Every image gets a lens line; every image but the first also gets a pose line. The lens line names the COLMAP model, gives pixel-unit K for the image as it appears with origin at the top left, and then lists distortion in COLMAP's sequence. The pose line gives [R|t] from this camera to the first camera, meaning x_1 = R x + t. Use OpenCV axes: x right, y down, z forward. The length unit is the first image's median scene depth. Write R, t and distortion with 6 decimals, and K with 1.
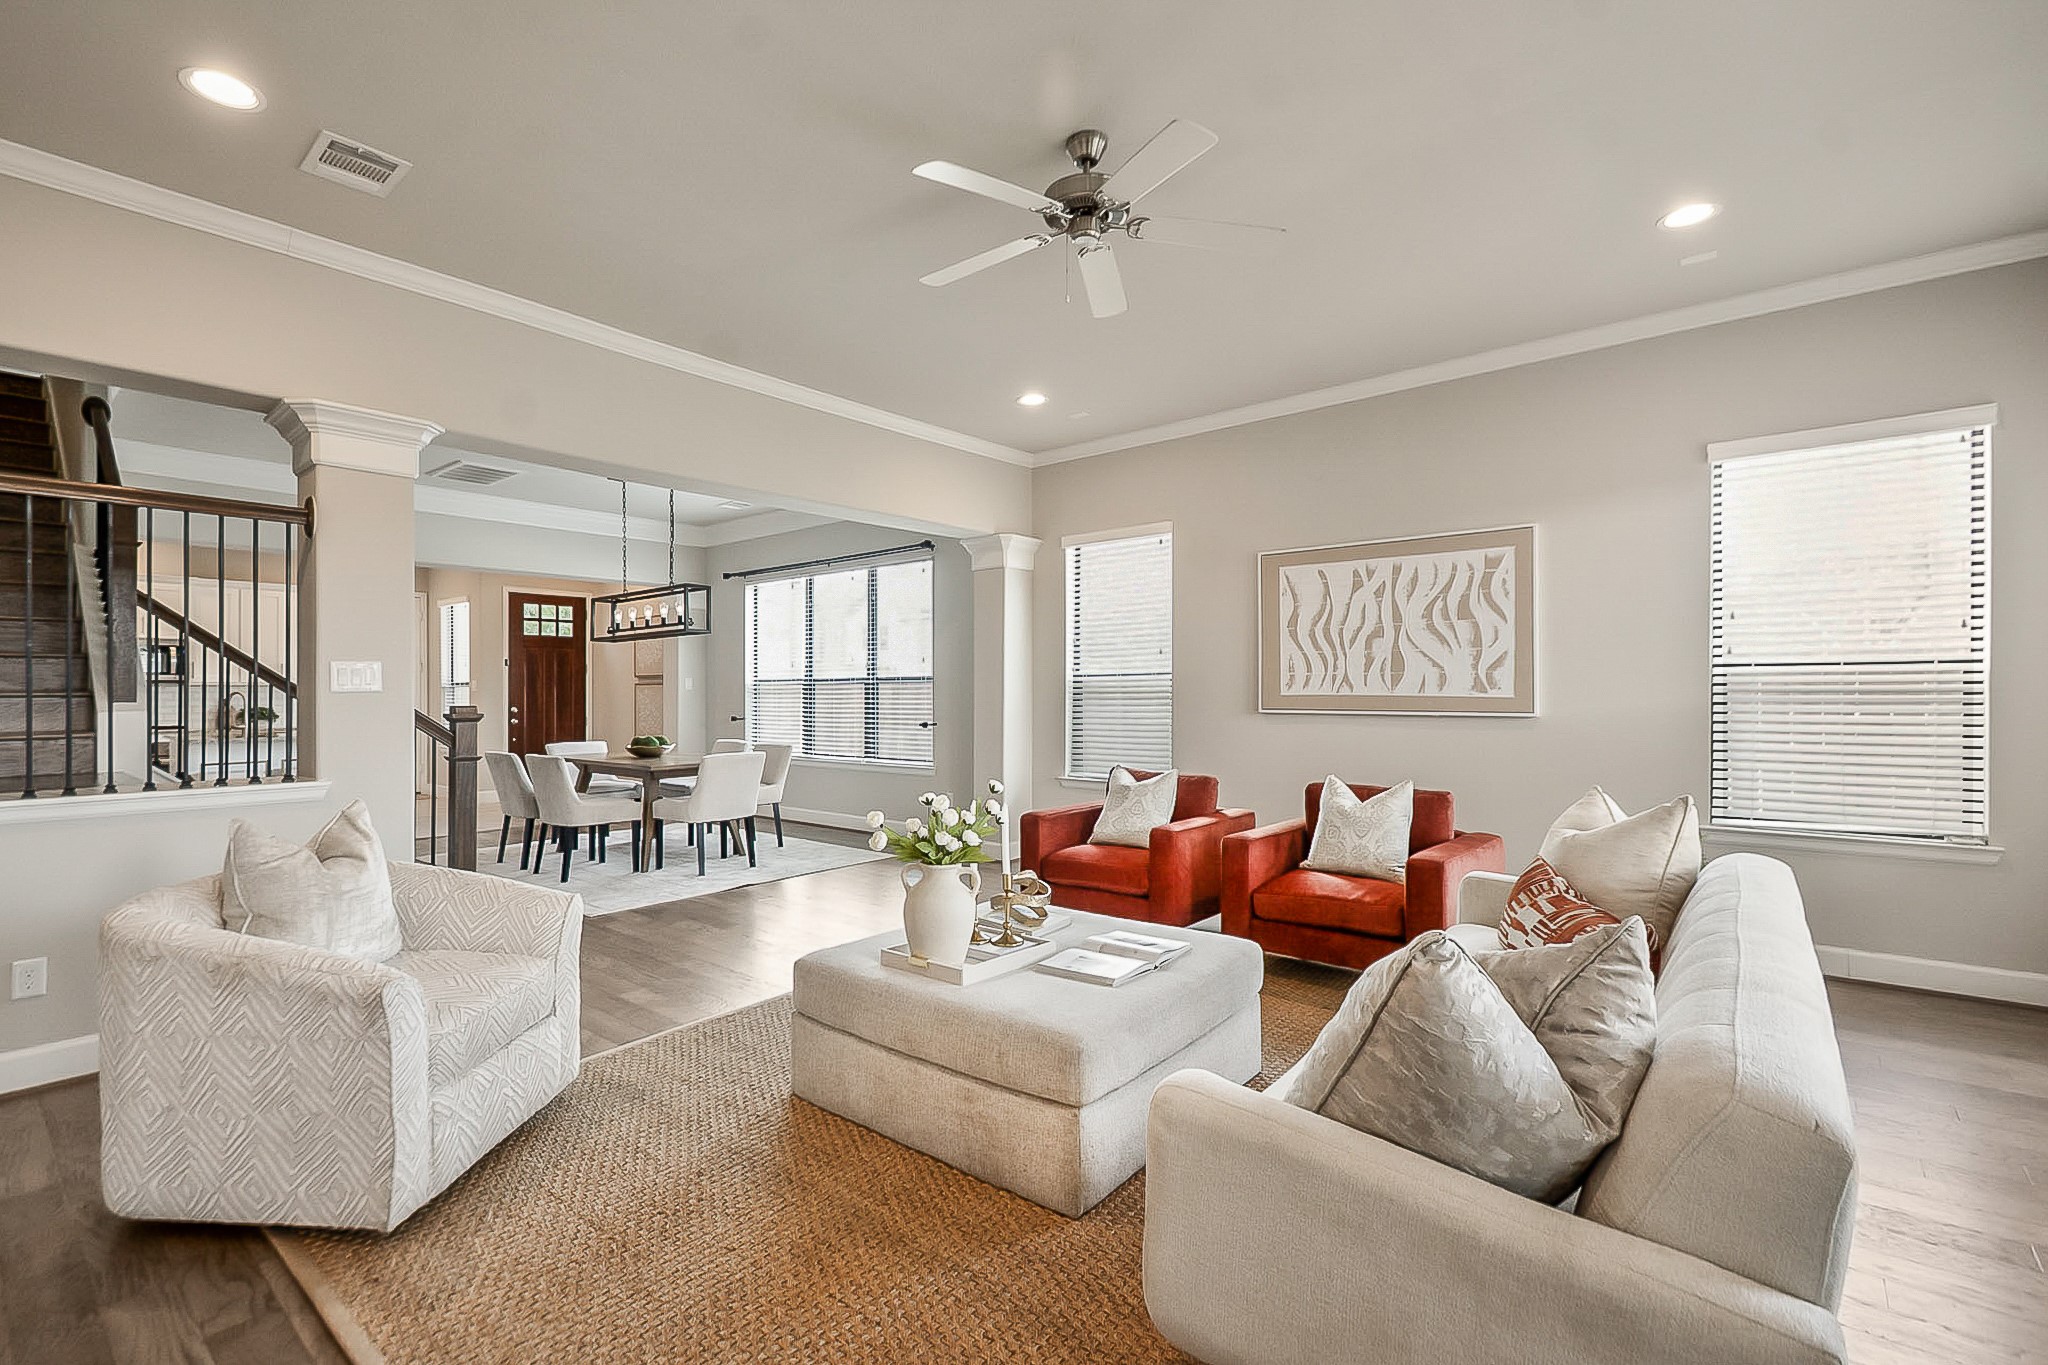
lens RADIAL K [[943.1, 0, 1024.0], [0, 943.1, 682.5], [0, 0, 1]] dist [0.002105, 0.000075]
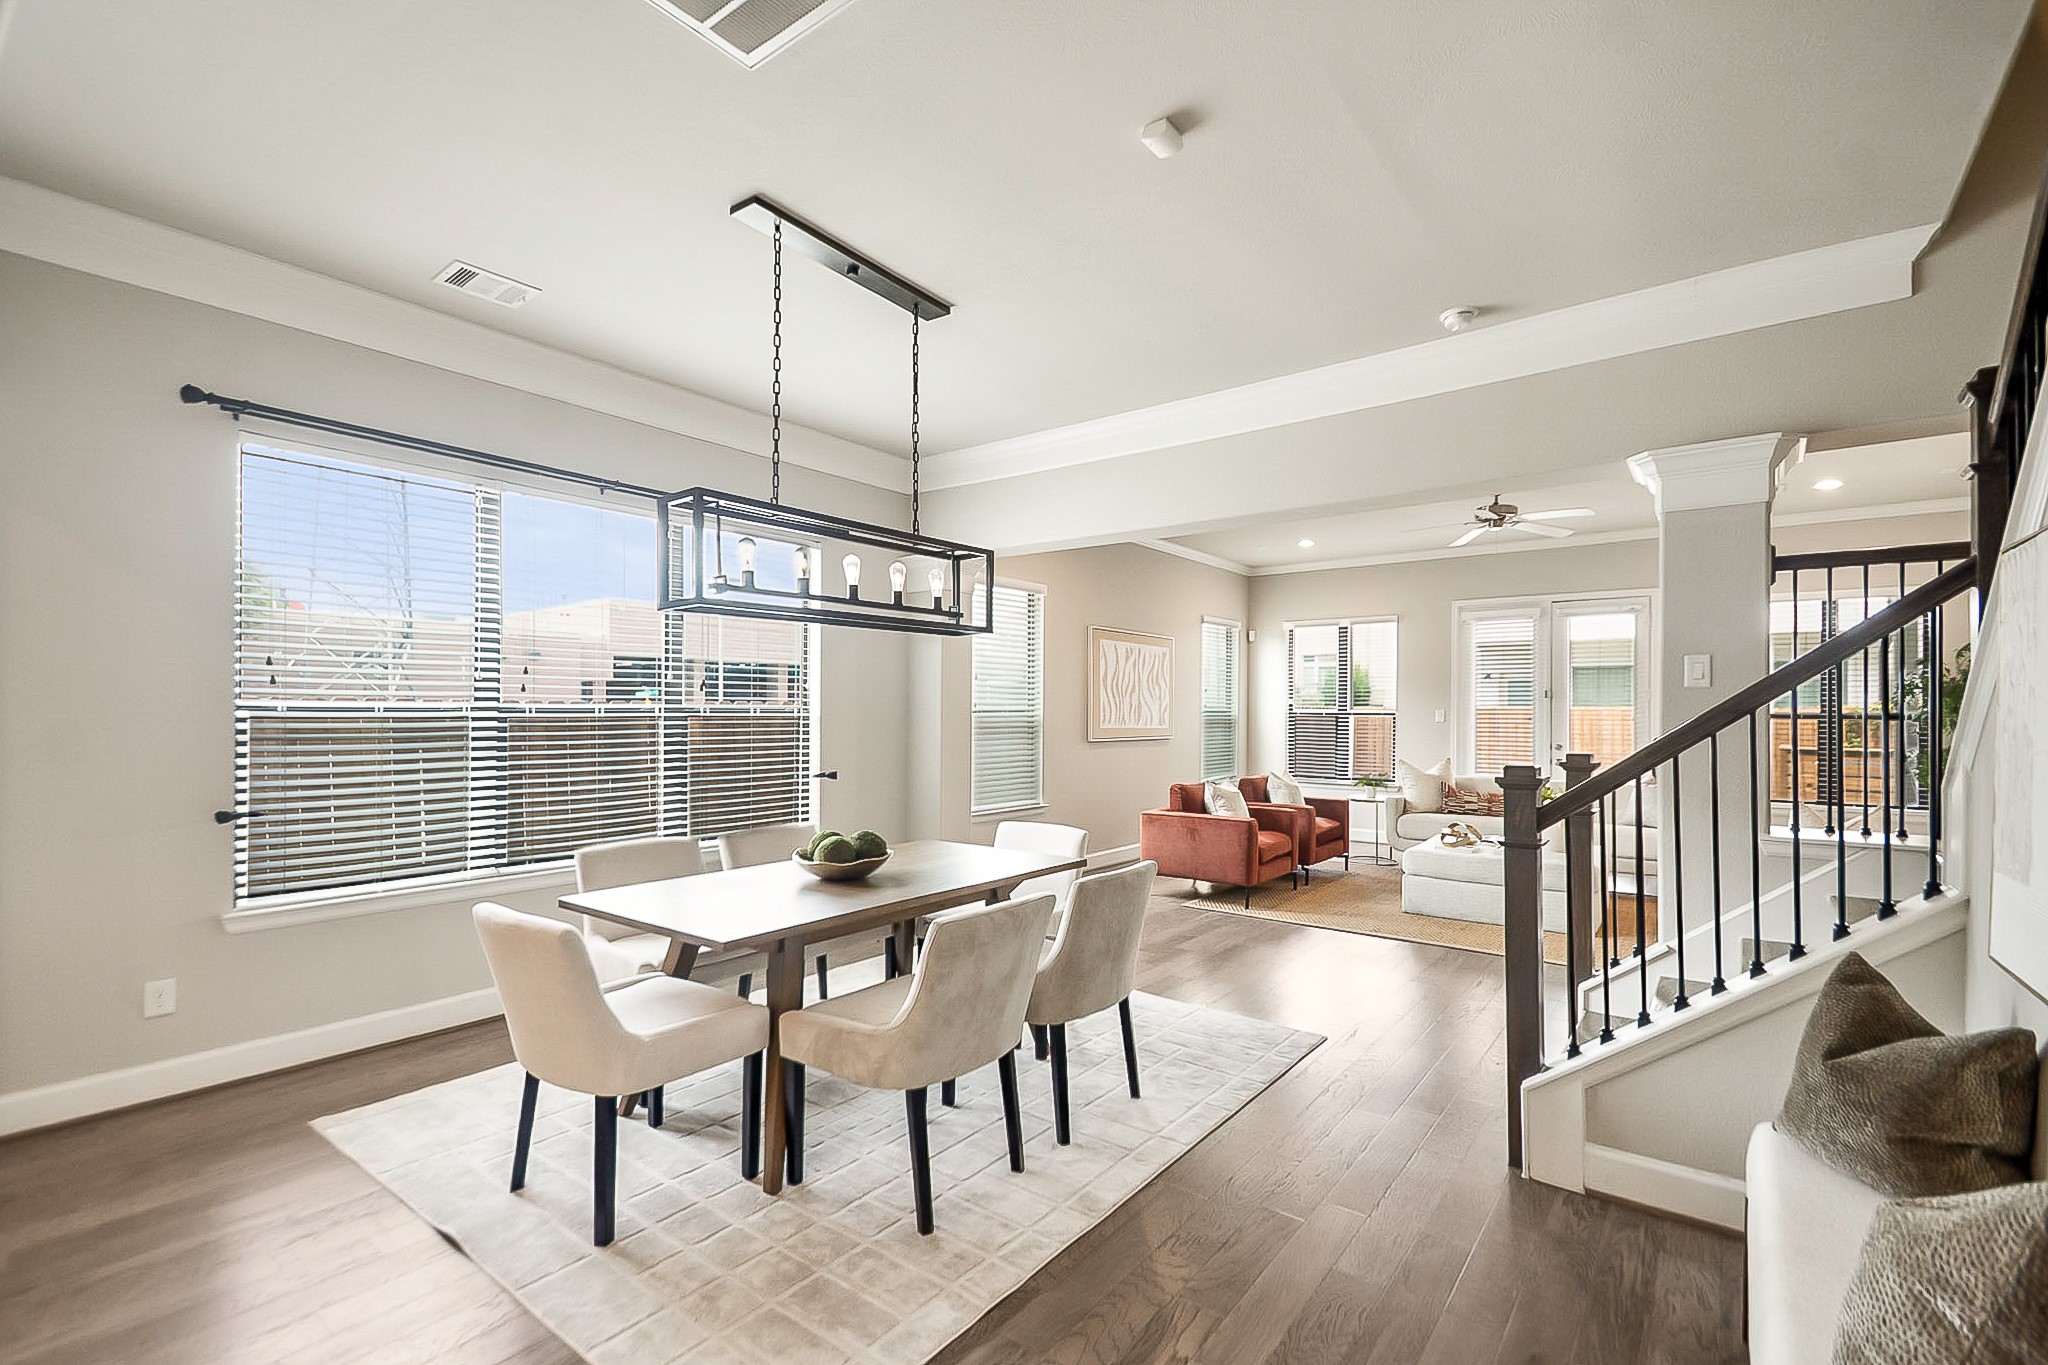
lens RADIAL K [[905.0, 0, 1029.6], [0, 905.0, 710.1], [0, 0, 1]] dist [0.018946, -0.000360]
pose [[-0.060380, 0.006822, 0.998152, -1.089563], [-0.012670, 0.999891, -0.007600, -0.002940], [-0.998095, -0.013106, -0.060287, 1.199309]]
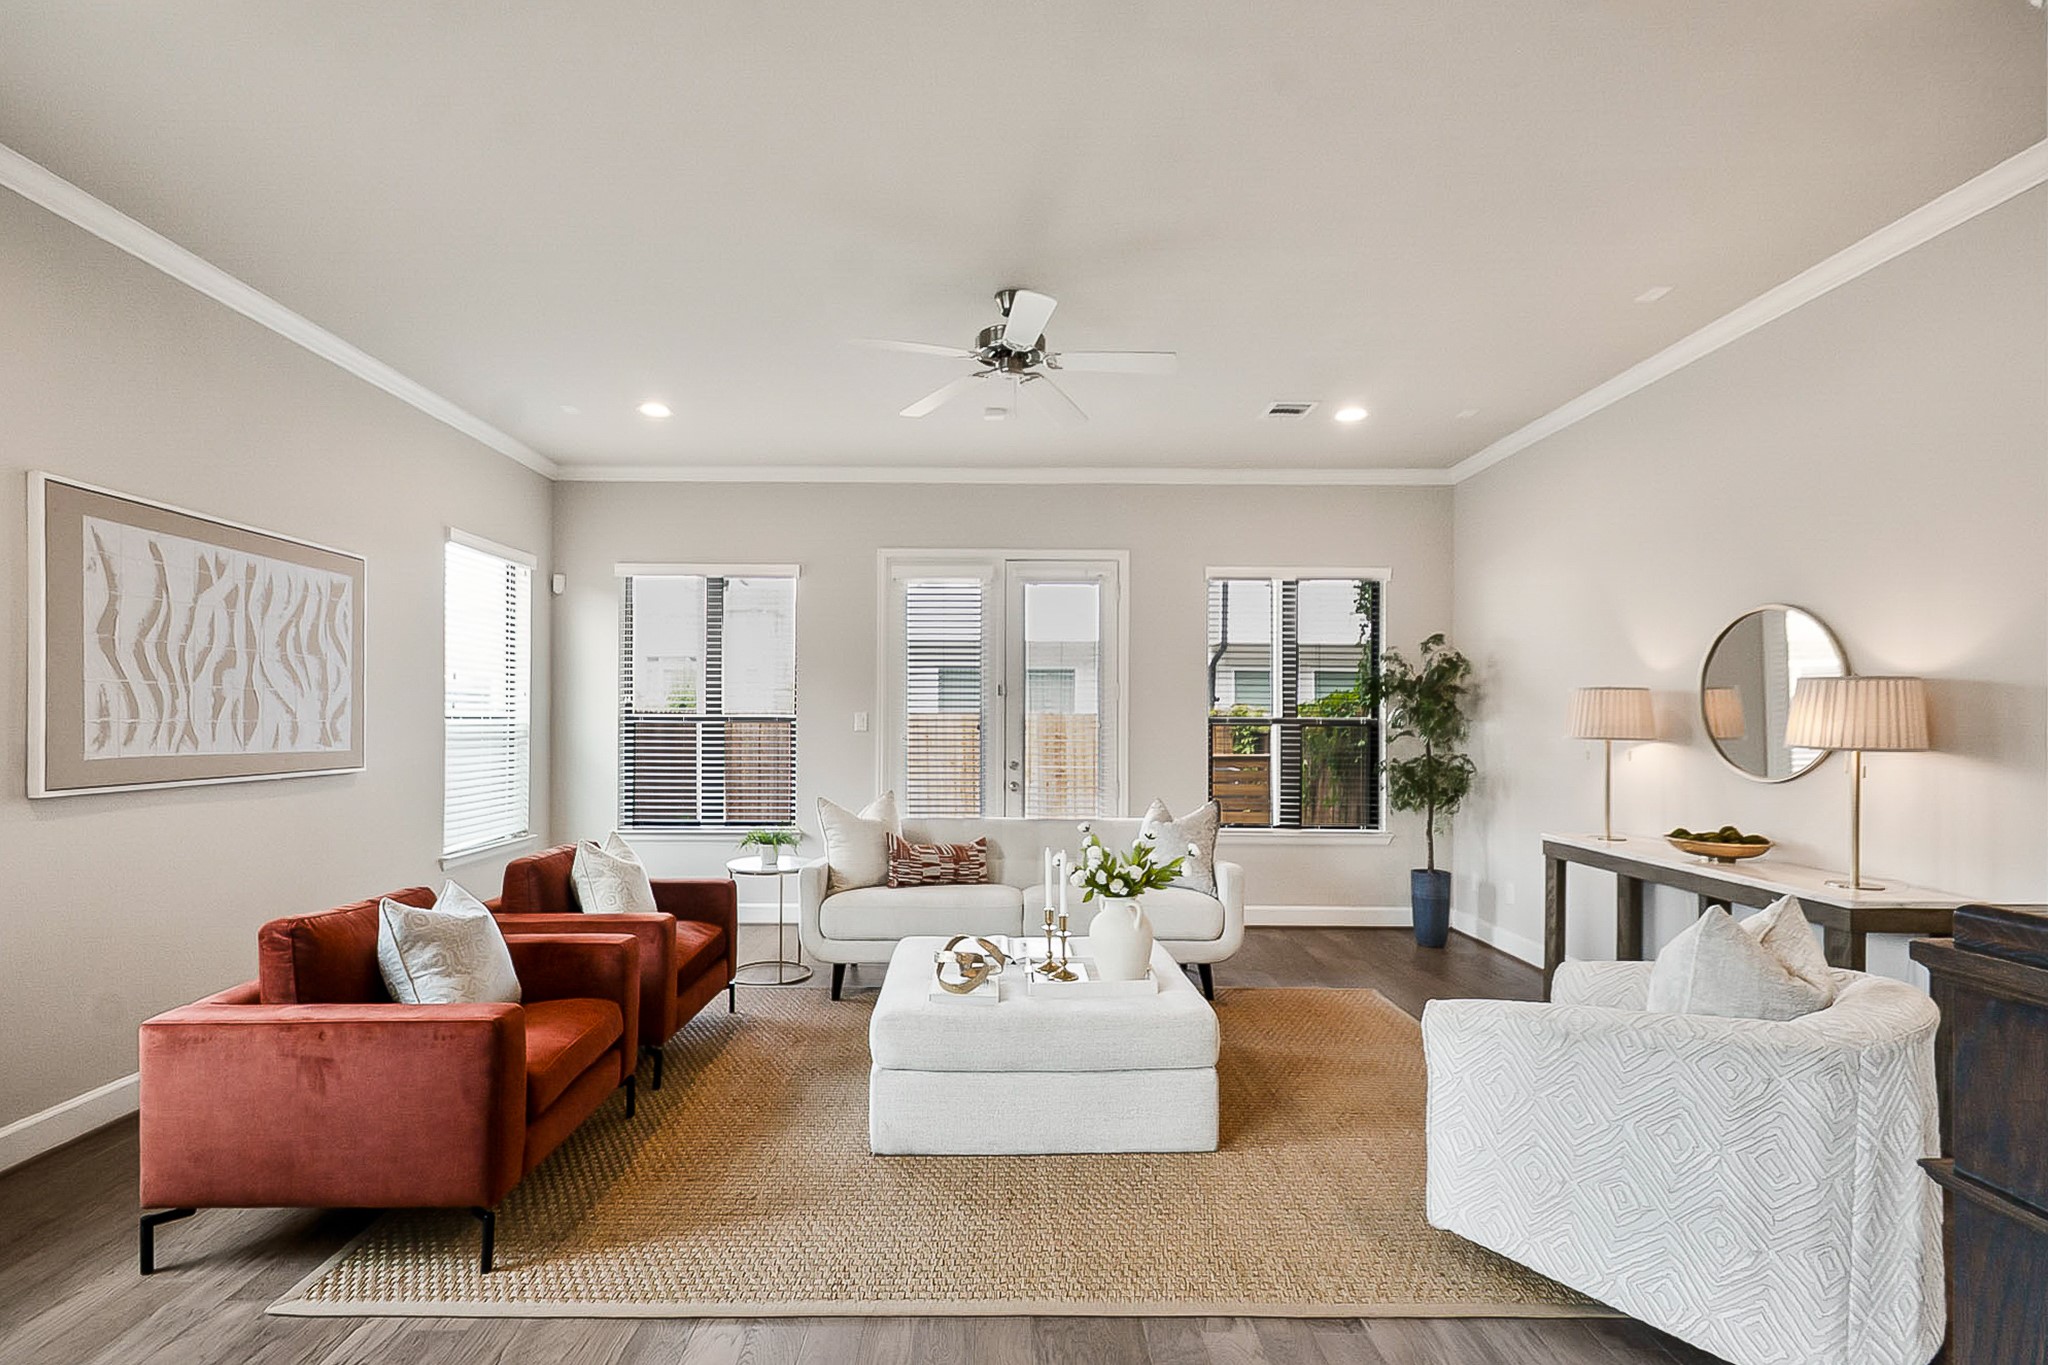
lens RADIAL K [[948.7, 0, 1016.8], [0, 948.7, 722.8], [0, 0, 1]] dist [-0.001927, -0.000708]
pose [[-0.663280, 0.000243, 0.748371, -0.466195], [-0.006026, 0.999966, -0.005665, -0.007683], [-0.748347, -0.008267, -0.663256, 0.970278]]
